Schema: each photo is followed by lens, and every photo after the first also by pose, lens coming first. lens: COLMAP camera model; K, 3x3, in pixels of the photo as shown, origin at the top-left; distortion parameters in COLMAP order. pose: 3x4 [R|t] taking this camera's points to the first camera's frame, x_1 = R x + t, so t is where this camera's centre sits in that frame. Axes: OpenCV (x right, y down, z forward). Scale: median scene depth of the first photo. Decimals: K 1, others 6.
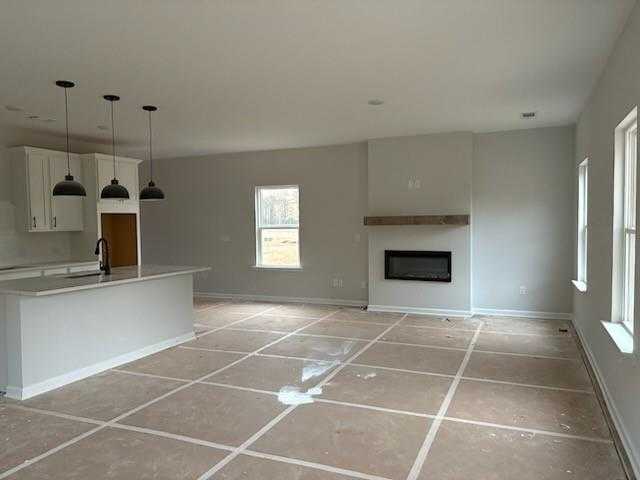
lens RADIAL K [[489.6, 0, 320.2], [0, 489.6, 236.9], [0, 0, 1]] dist [0.033343, -0.018878]
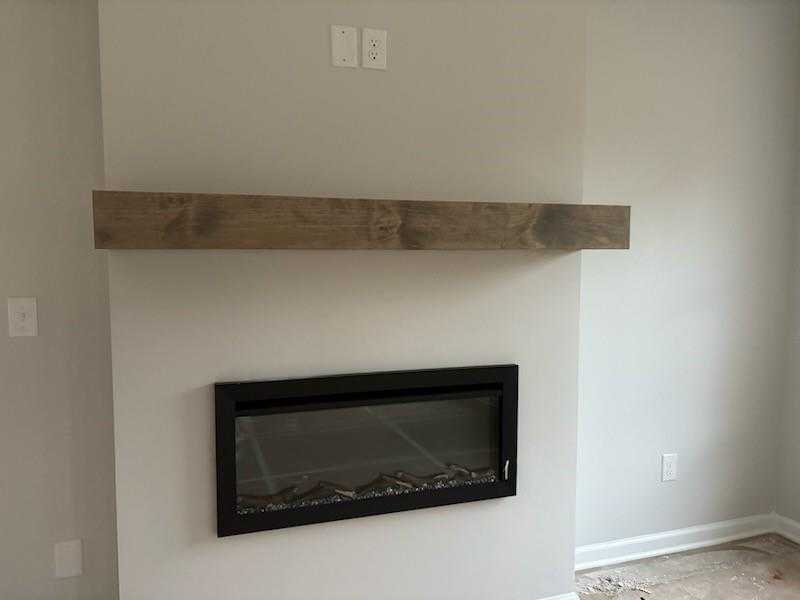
lens RADIAL K [[612.0, 0, 399.3], [0, 612.0, 301.4], [0, 0, 1]] dist [0.033343, -0.018878]
pose [[0.743380, -0.043392, 0.667460, 0.030490], [0.009766, 0.998491, 0.054035, -0.016407], [-0.668798, -0.033650, 0.742682, 0.798892]]
